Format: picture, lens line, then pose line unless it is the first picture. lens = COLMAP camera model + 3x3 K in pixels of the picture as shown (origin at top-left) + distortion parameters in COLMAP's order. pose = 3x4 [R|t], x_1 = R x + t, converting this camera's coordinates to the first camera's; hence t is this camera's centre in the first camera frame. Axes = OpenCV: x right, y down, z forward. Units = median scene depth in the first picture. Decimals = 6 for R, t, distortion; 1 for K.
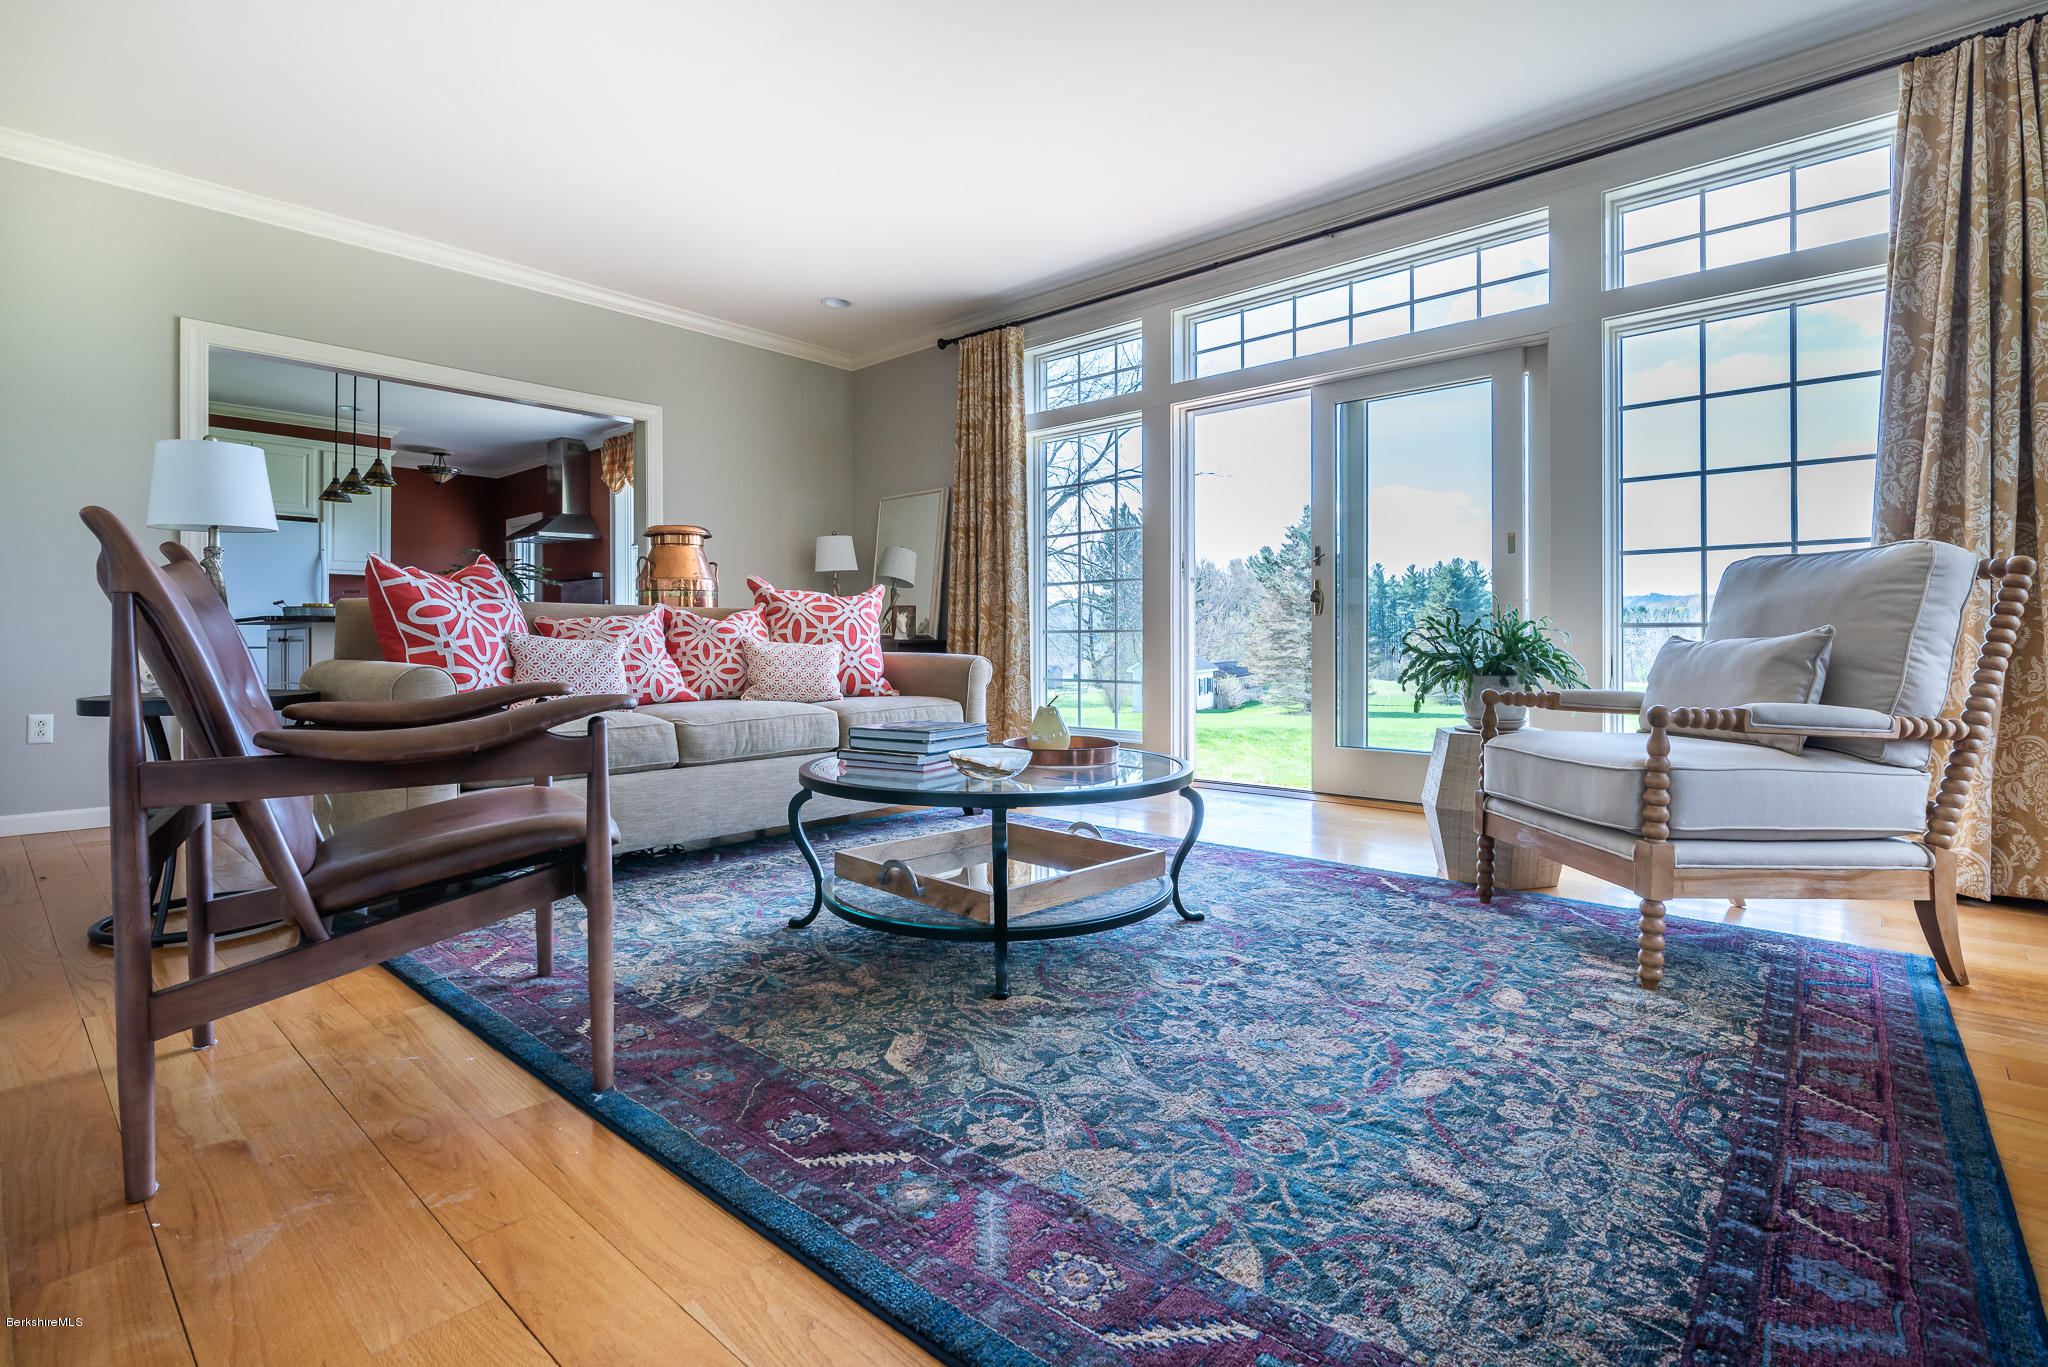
lens RADIAL K [[954.8, 0, 1022.5], [0, 954.8, 645.3], [0, 0, 1]] dist [-0.010328, -0.000143]
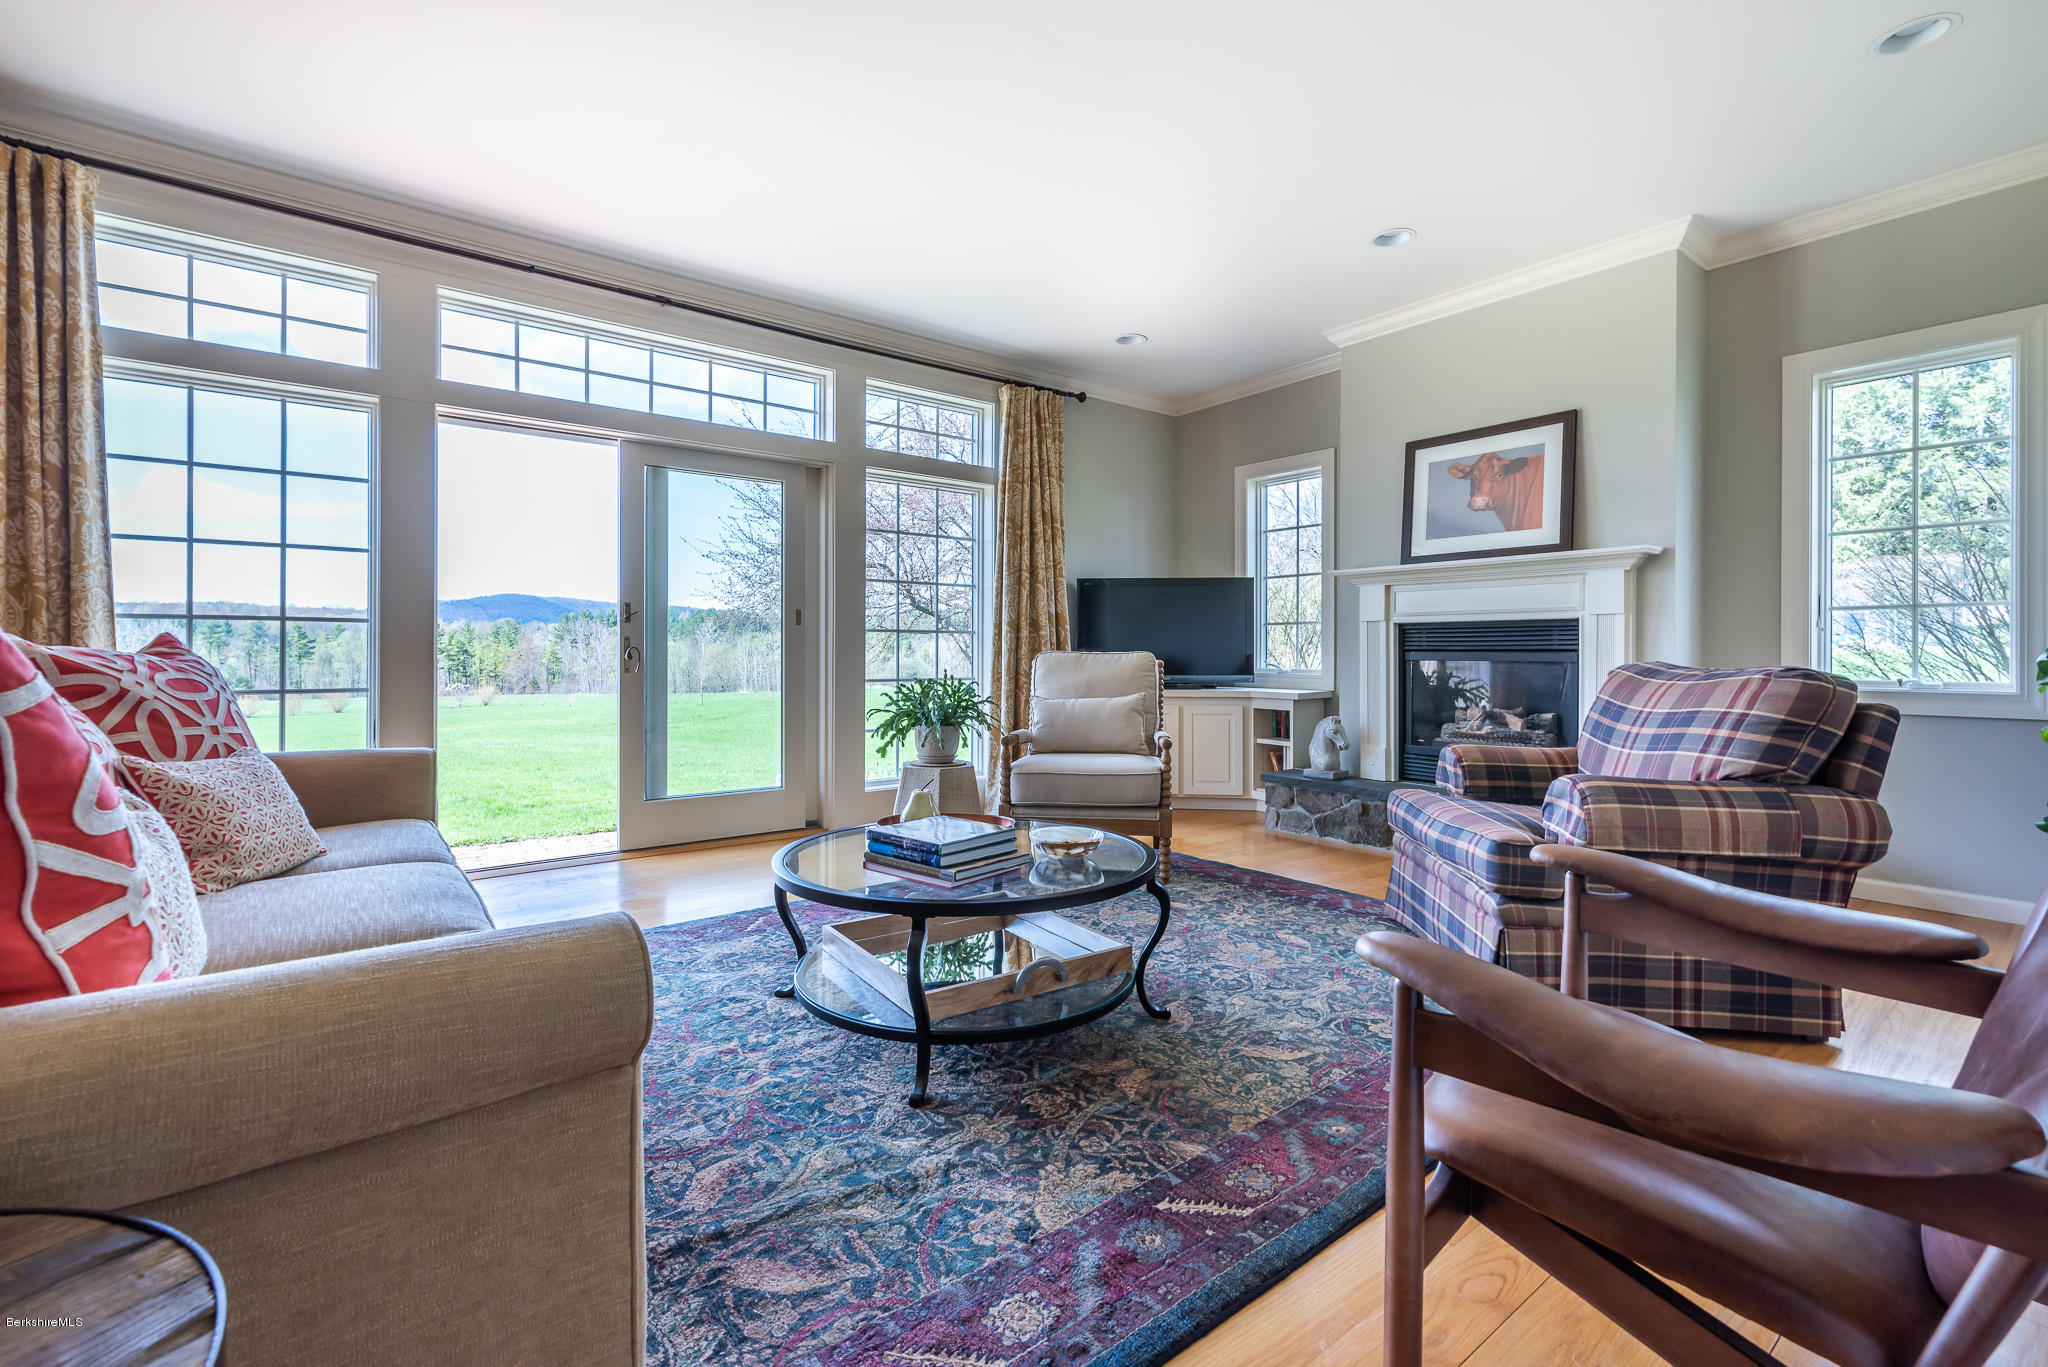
lens RADIAL K [[892.4, 0, 1022.0], [0, 892.4, 669.5], [0, 0, 1]] dist [0.001526, -0.000286]
pose [[0.180060, -0.015215, 0.983538, -0.619052], [0.002841, 0.999884, 0.014948, -0.055431], [-0.983652, 0.000103, 0.180082, 0.497117]]
